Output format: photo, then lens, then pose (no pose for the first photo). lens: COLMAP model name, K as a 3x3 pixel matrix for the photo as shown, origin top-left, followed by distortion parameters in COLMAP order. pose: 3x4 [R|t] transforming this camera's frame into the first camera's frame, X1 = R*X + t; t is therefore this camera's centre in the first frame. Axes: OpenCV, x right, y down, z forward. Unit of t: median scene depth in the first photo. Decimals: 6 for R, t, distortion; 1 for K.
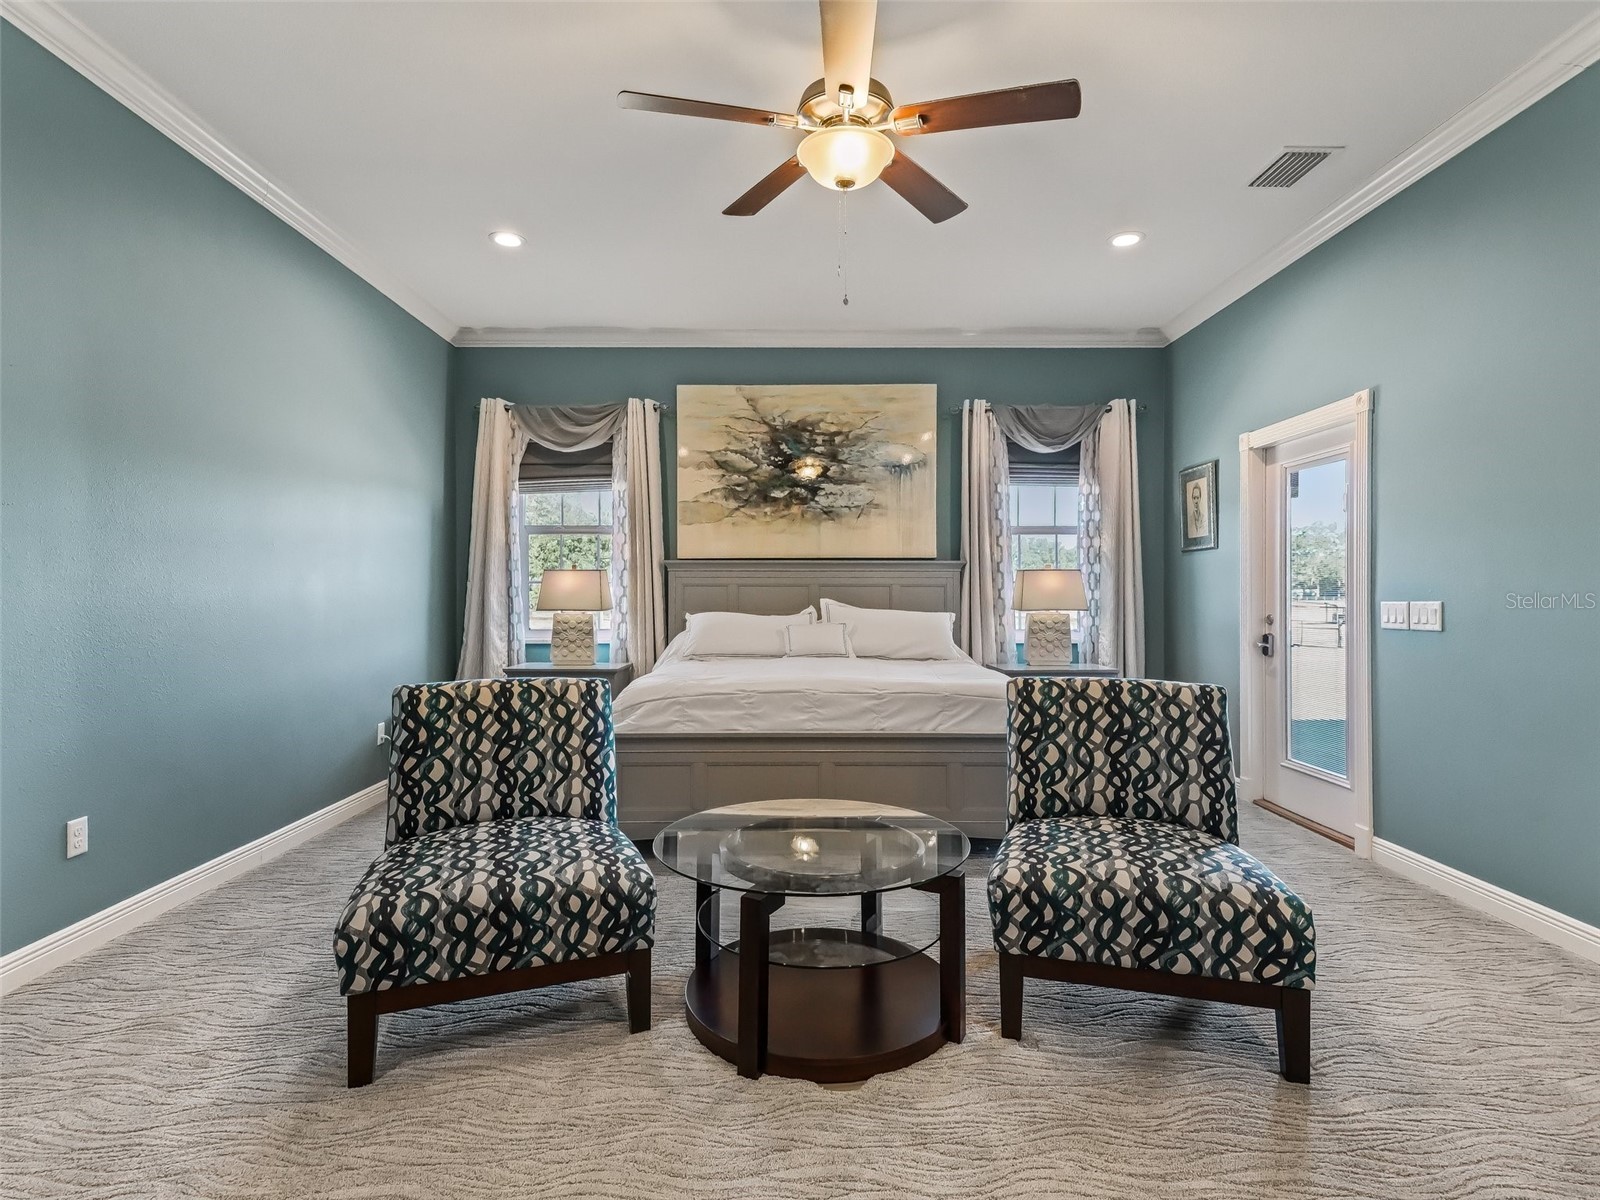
lens RADIAL K [[739.7, 0, 802.3], [0, 739.7, 588.5], [0, 0, 1]] dist [0.021334, -0.002288]
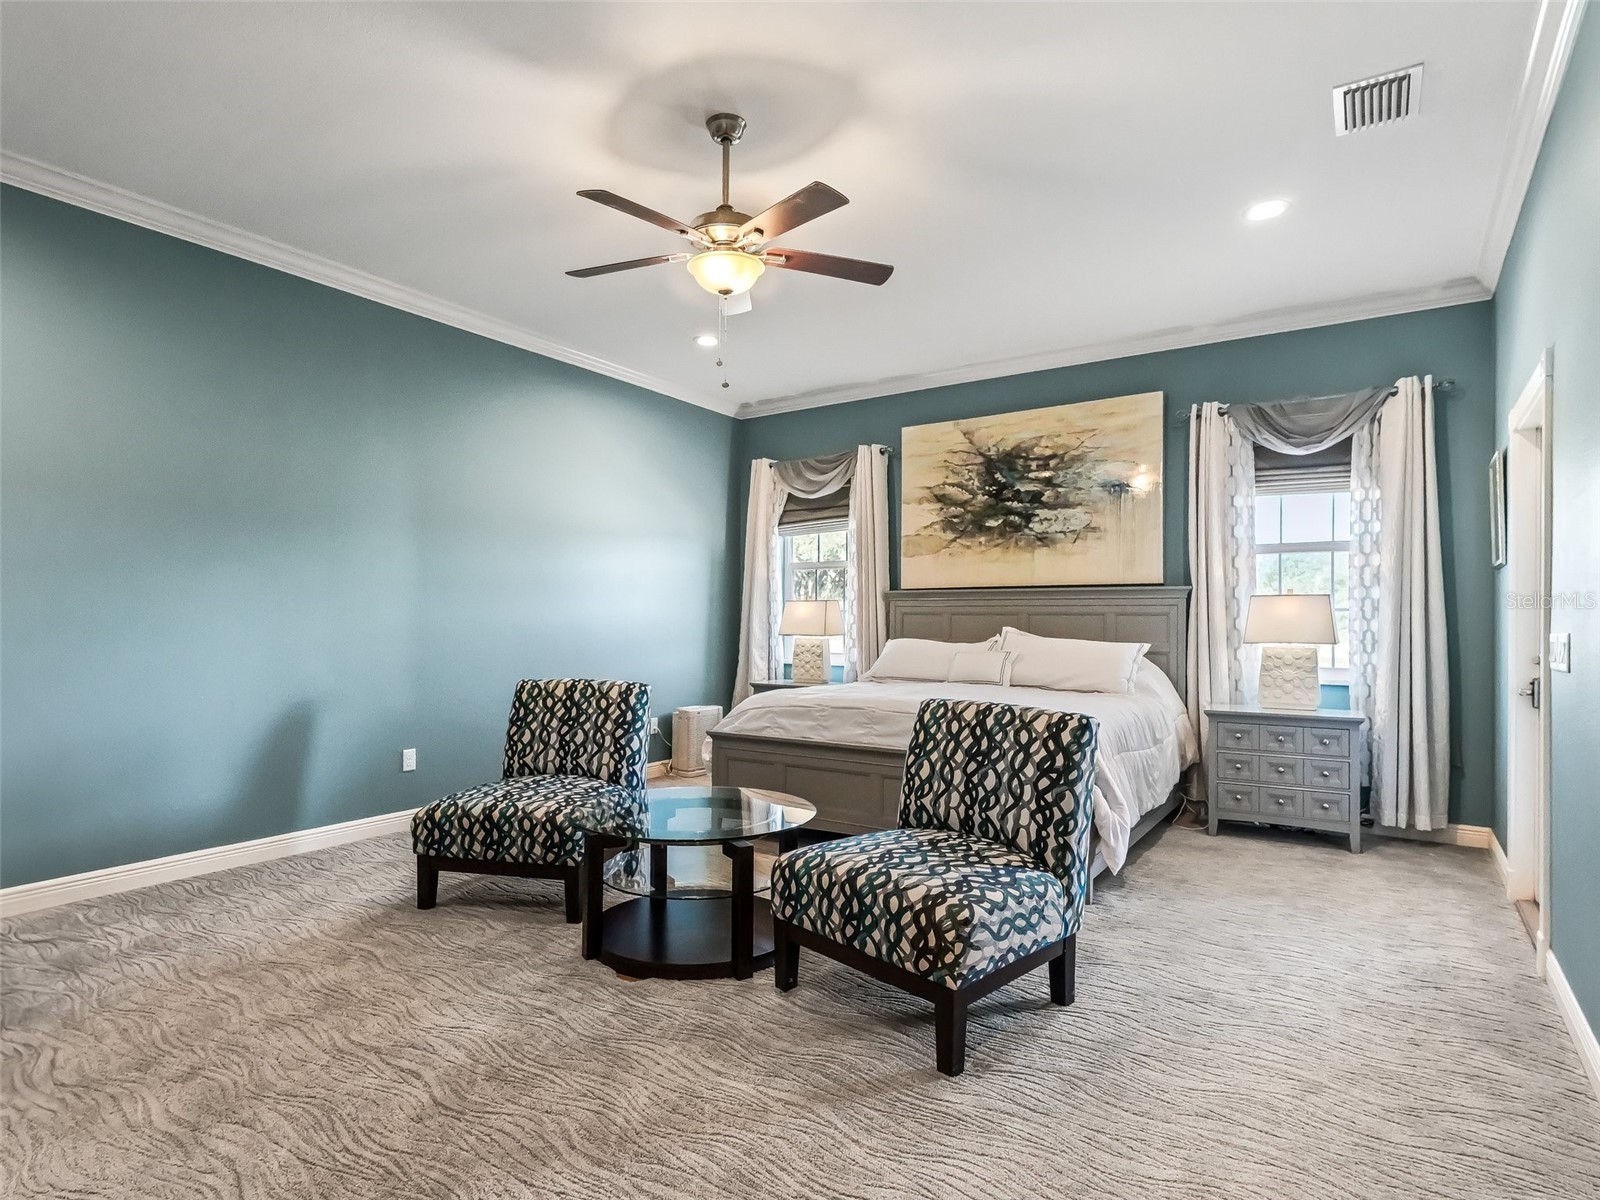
lens RADIAL K [[739.7, 0, 791.4], [0, 739.7, 609.5], [0, 0, 1]] dist [0.021334, -0.002288]
pose [[0.865470, -0.003316, -0.500951, 0.258989], [-0.002314, 0.999941, -0.010617, 0.001352], [0.500956, 0.010347, 0.865411, -0.009852]]
